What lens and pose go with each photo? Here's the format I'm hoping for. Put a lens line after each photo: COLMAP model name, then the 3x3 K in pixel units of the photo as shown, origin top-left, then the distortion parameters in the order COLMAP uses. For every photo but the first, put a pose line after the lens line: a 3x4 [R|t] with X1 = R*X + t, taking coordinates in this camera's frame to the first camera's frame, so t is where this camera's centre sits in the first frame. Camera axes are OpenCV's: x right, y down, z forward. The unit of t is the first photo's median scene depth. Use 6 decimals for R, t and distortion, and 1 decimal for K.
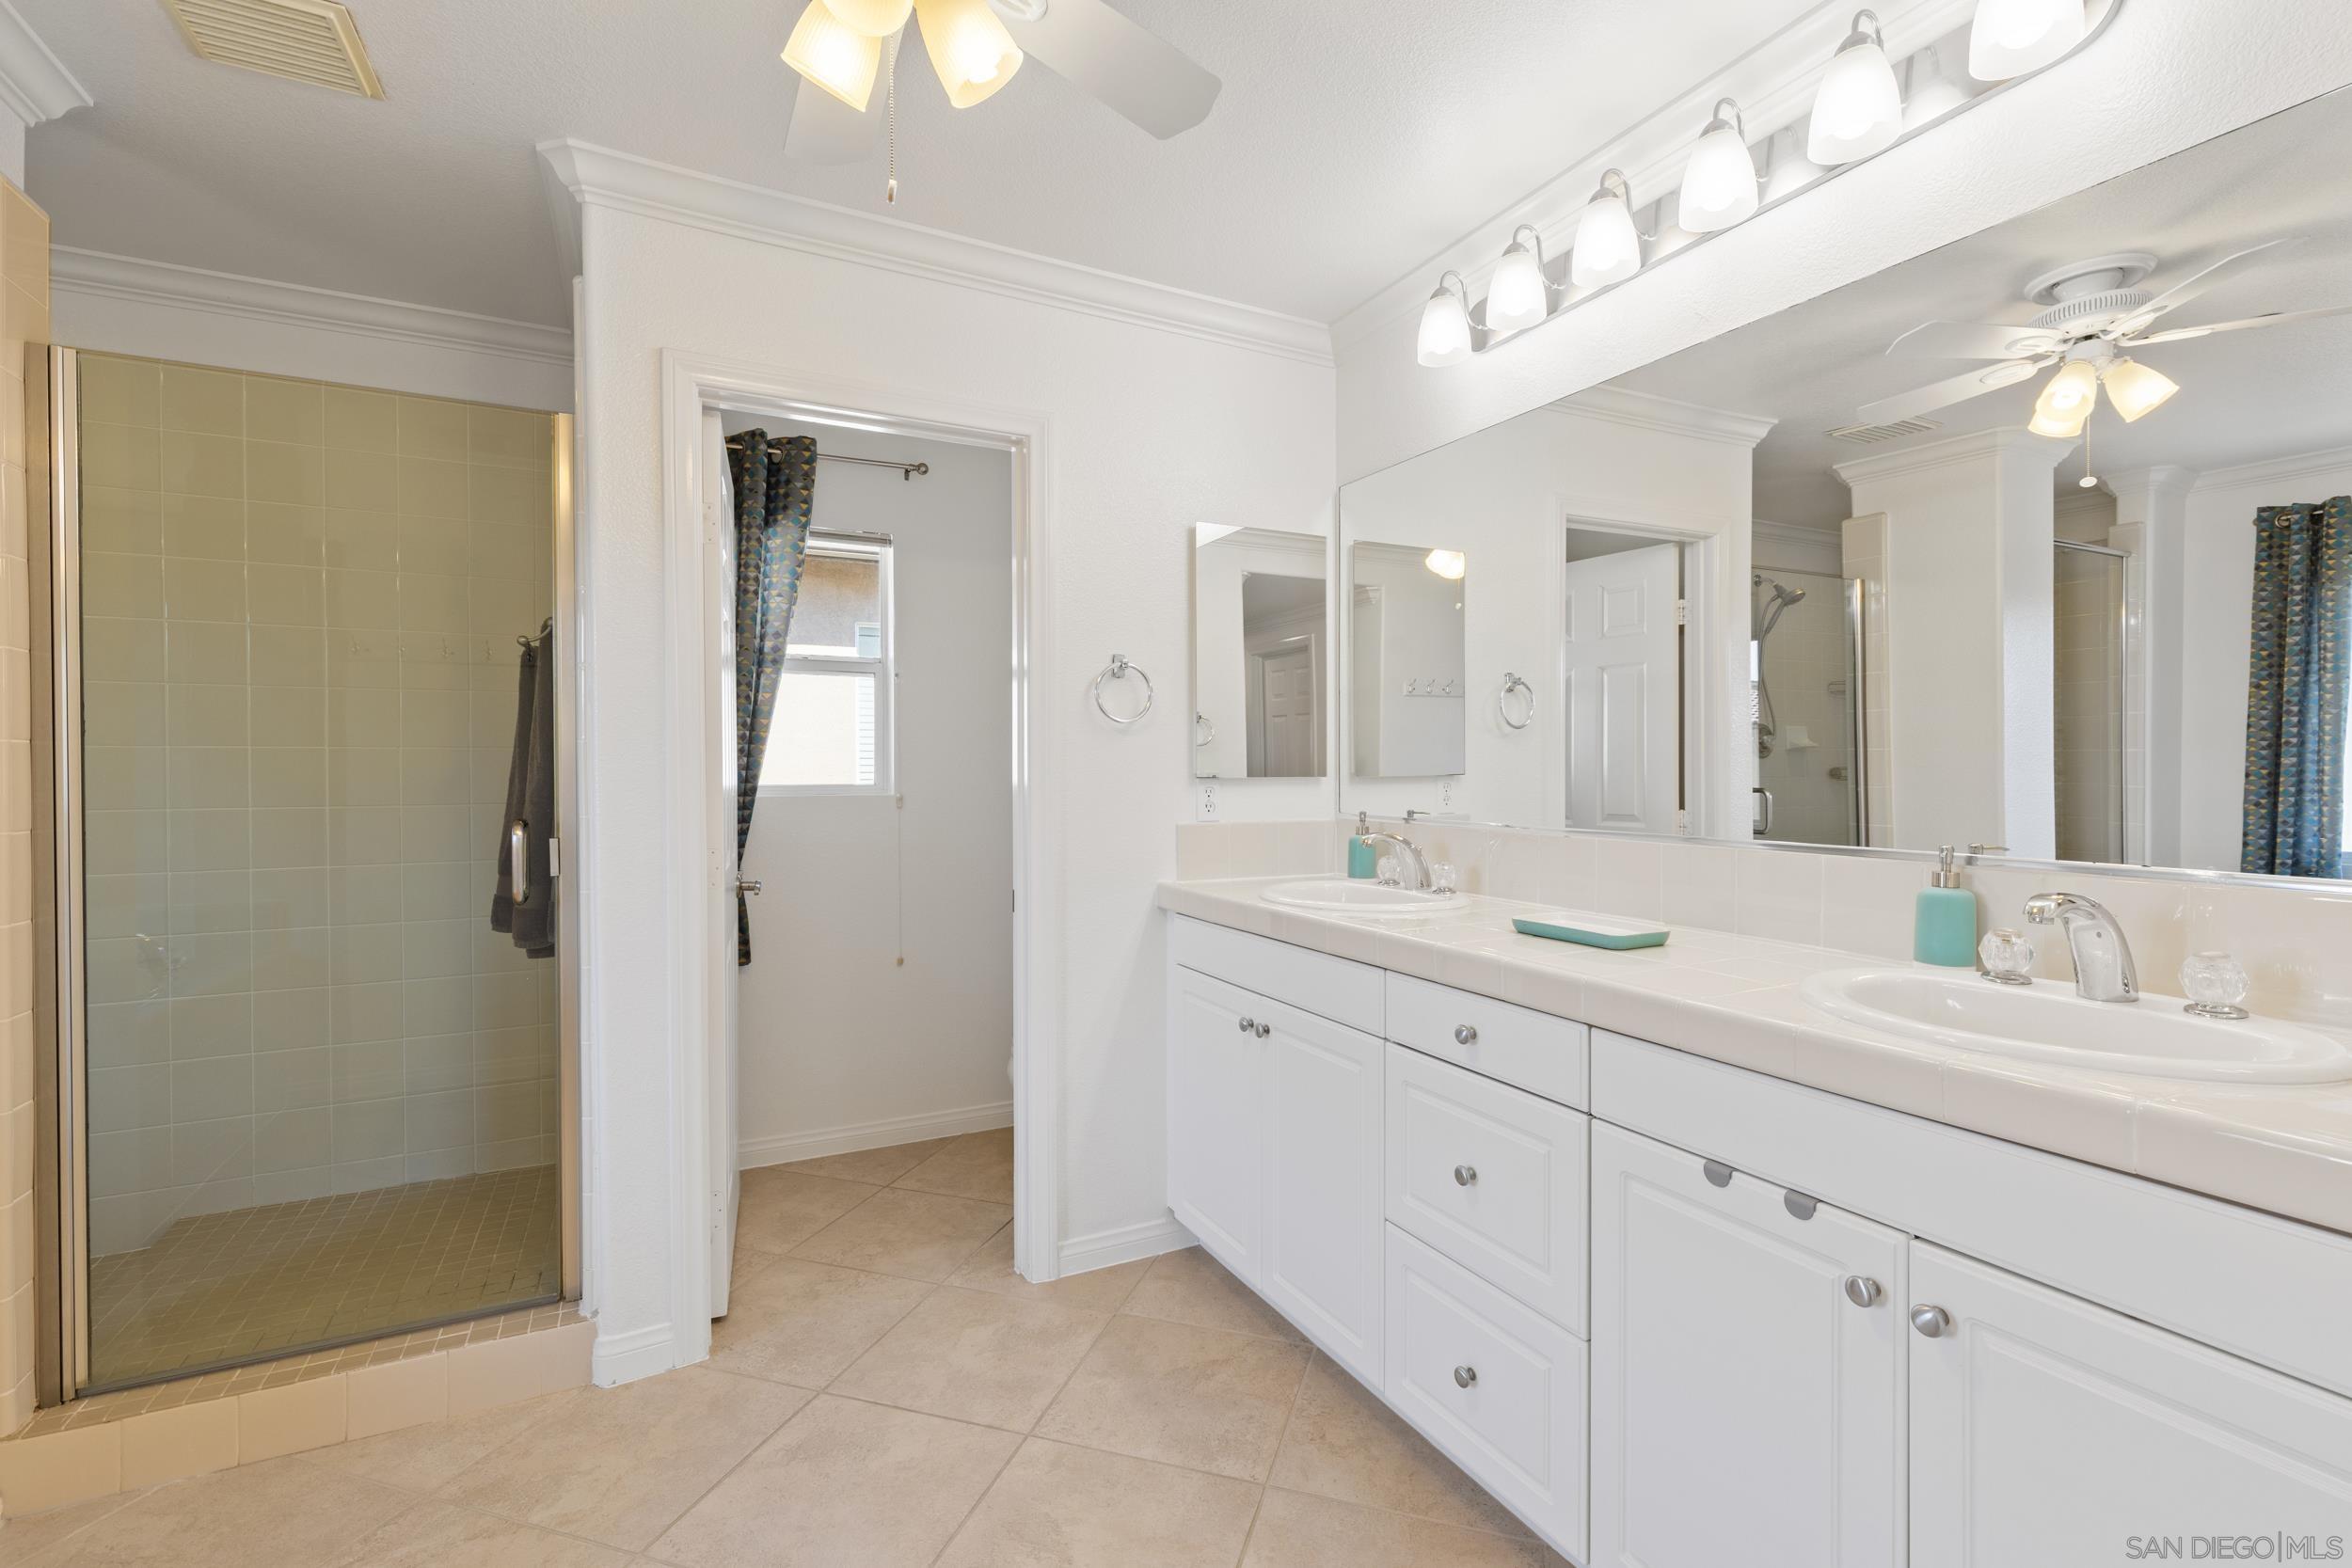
lens RADIAL K [[1064.5, 0, 1176.0], [0, 1064.5, 781.1], [0, 0, 1]] dist [0.010127, -0.001892]
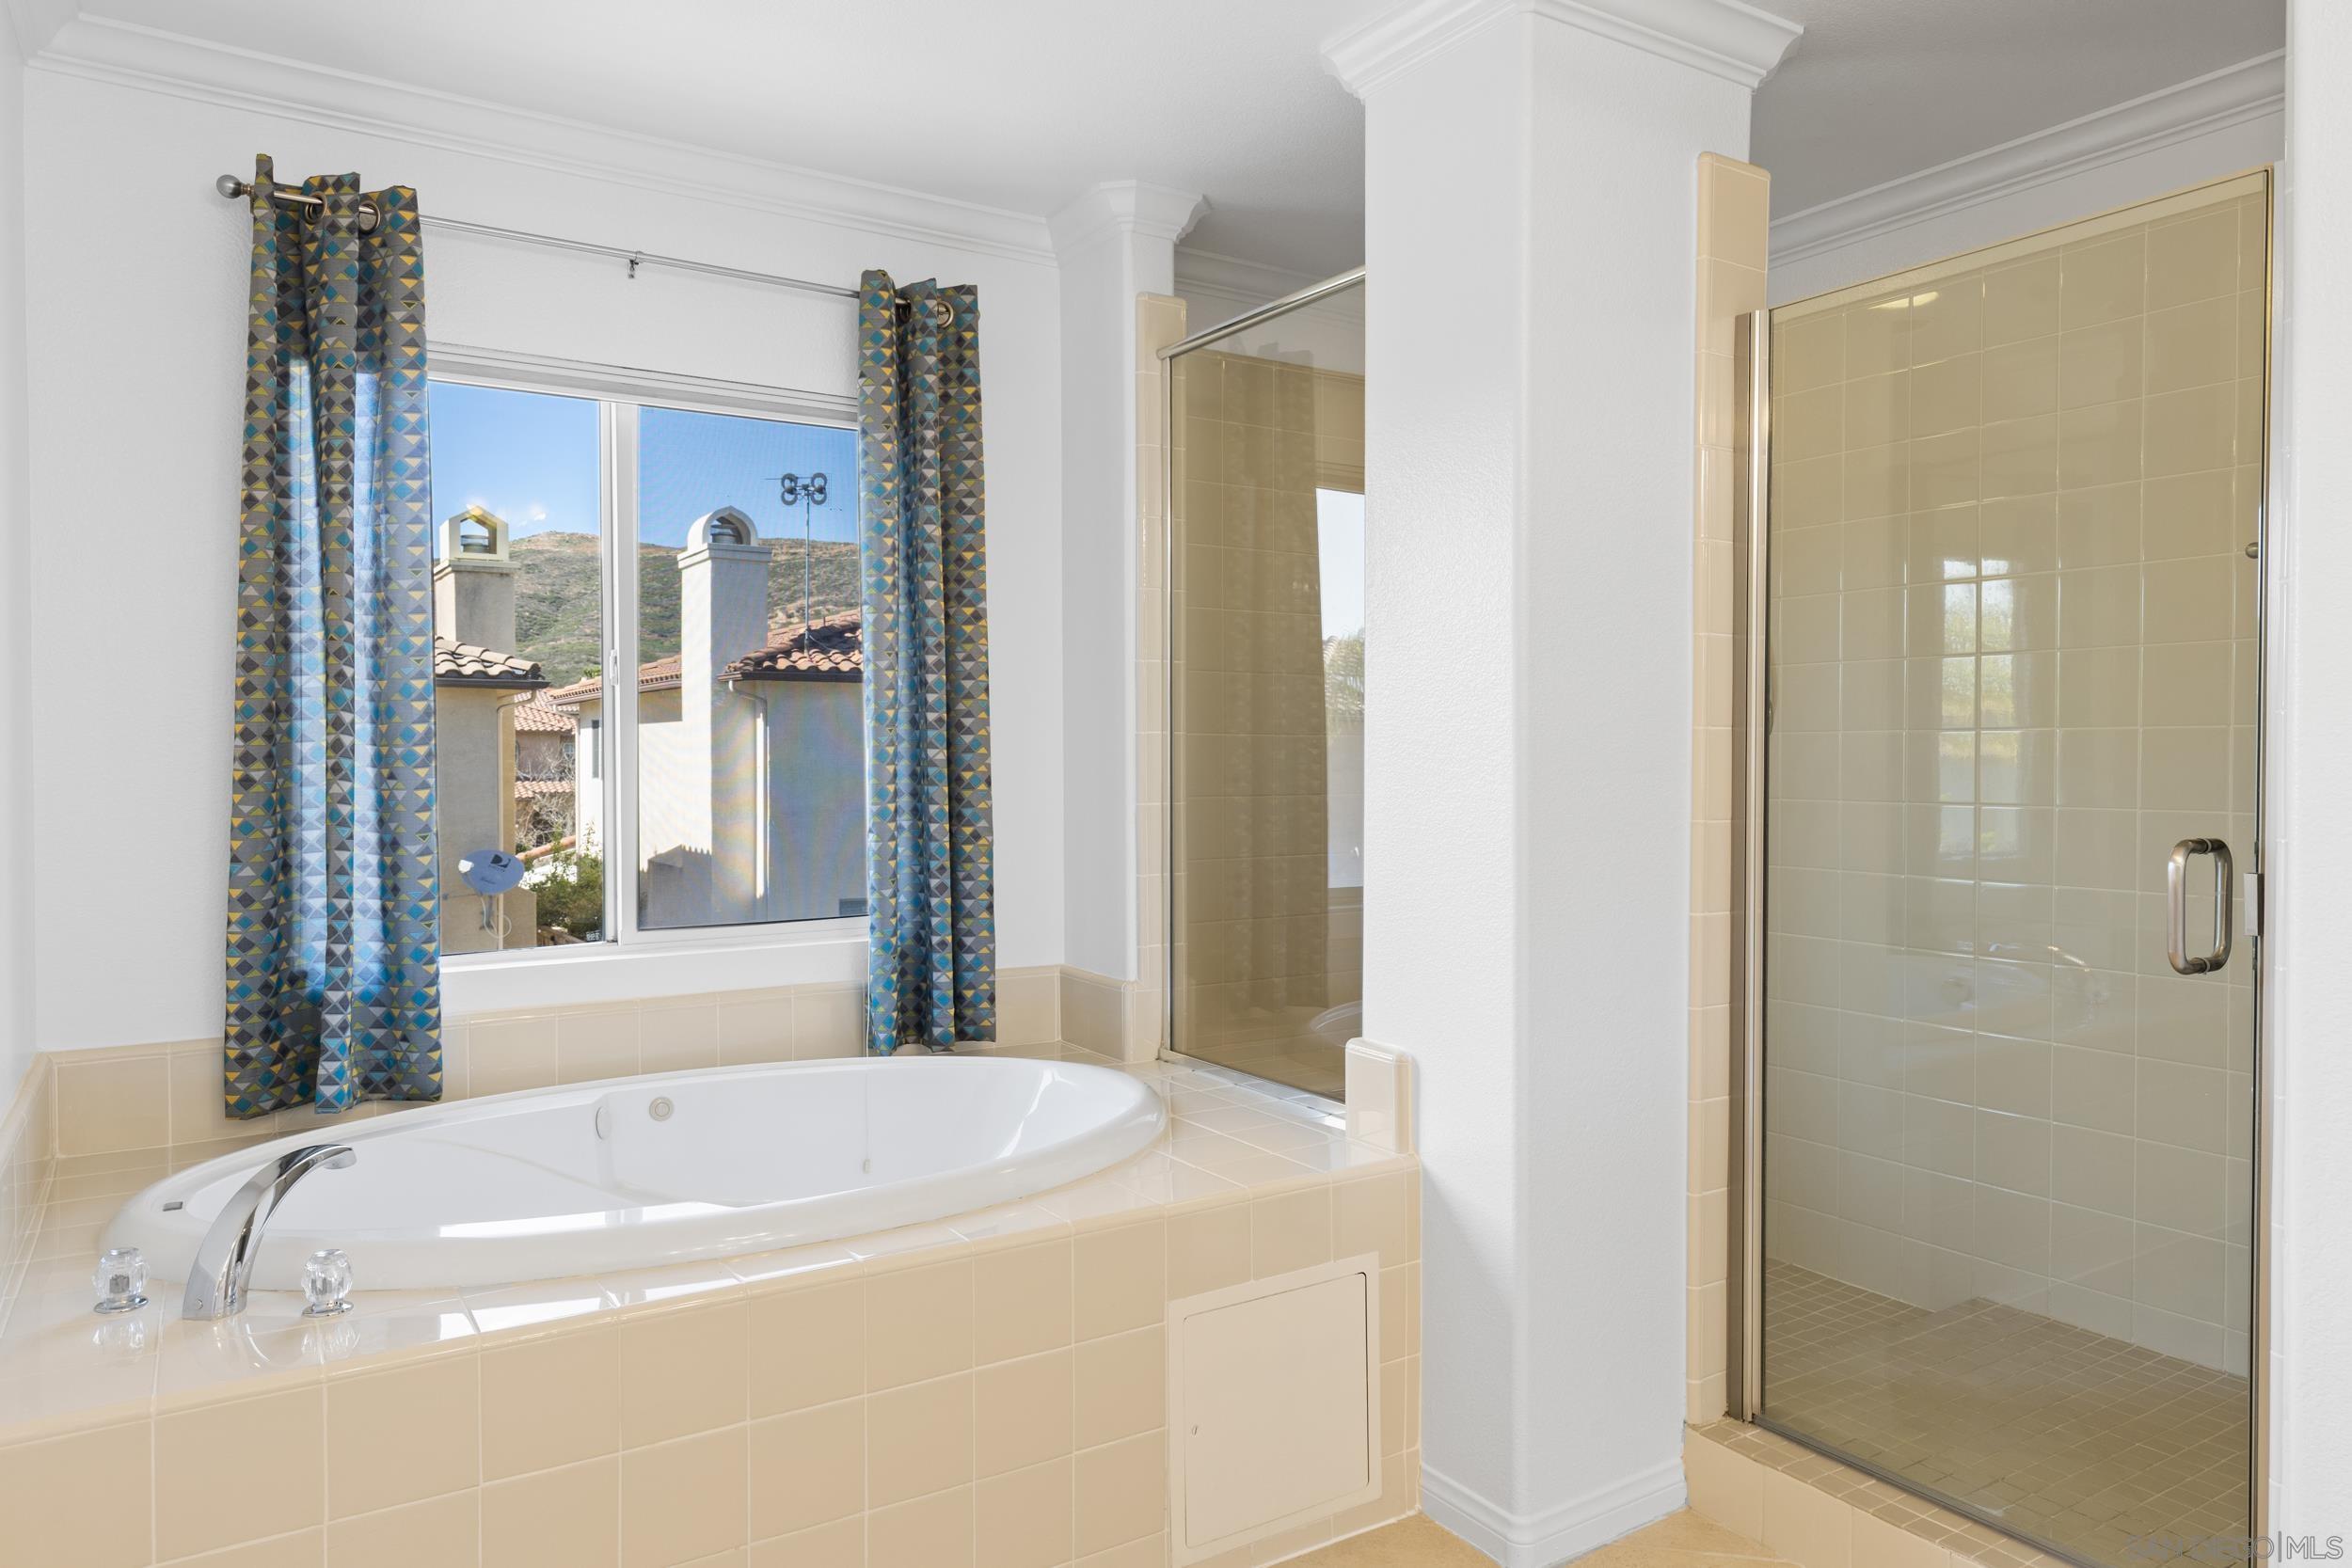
lens RADIAL K [[1538.4, 0, 1175.4], [0, 1538.4, 777.4], [0, 0, 1]] dist [0.020052, -0.003212]
pose [[0.100652, 0.018743, -0.994745, 0.218359], [-0.012873, 0.999763, 0.017535, -0.009108], [0.994838, 0.011040, 0.100870, 0.282741]]
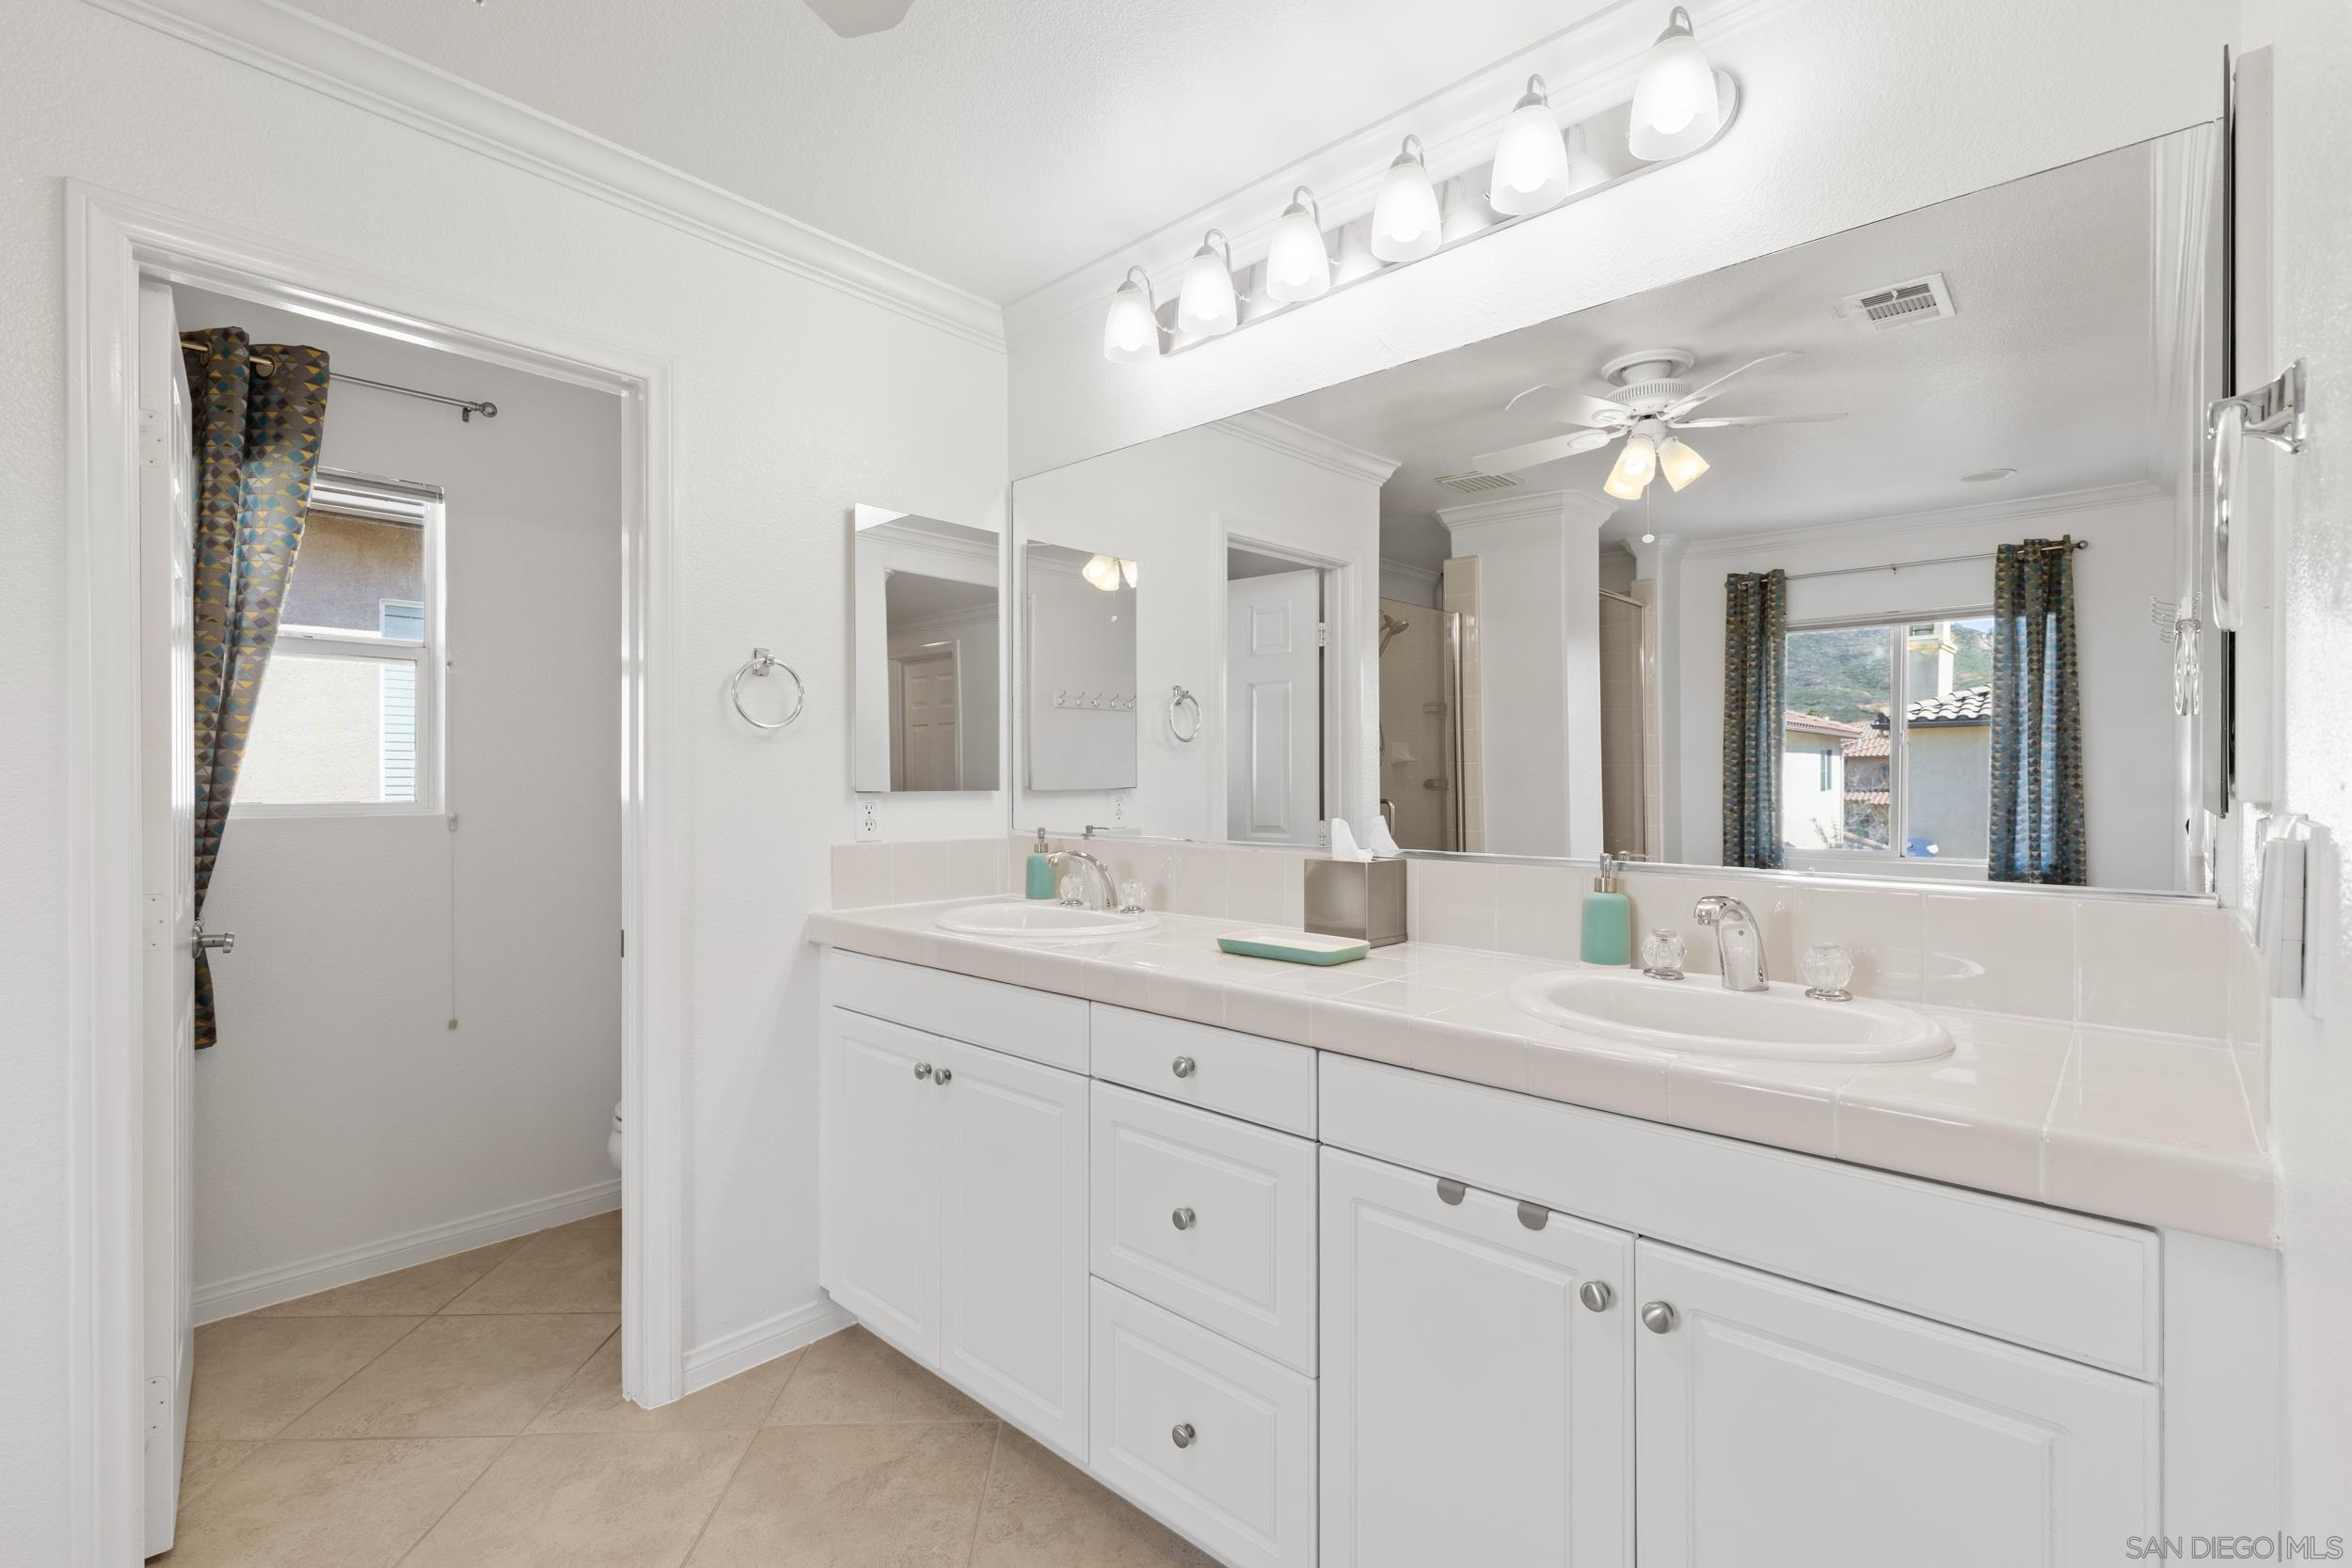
lens RADIAL K [[1064.5, 0, 1181.7], [0, 1064.5, 780.3], [0, 0, 1]] dist [0.010127, -0.001892]
pose [[0.936854, 0.000827, 0.349718, -0.041172], [0.003432, 0.999927, -0.011560, -0.002091], [-0.349703, 0.012031, 0.936784, 0.086673]]
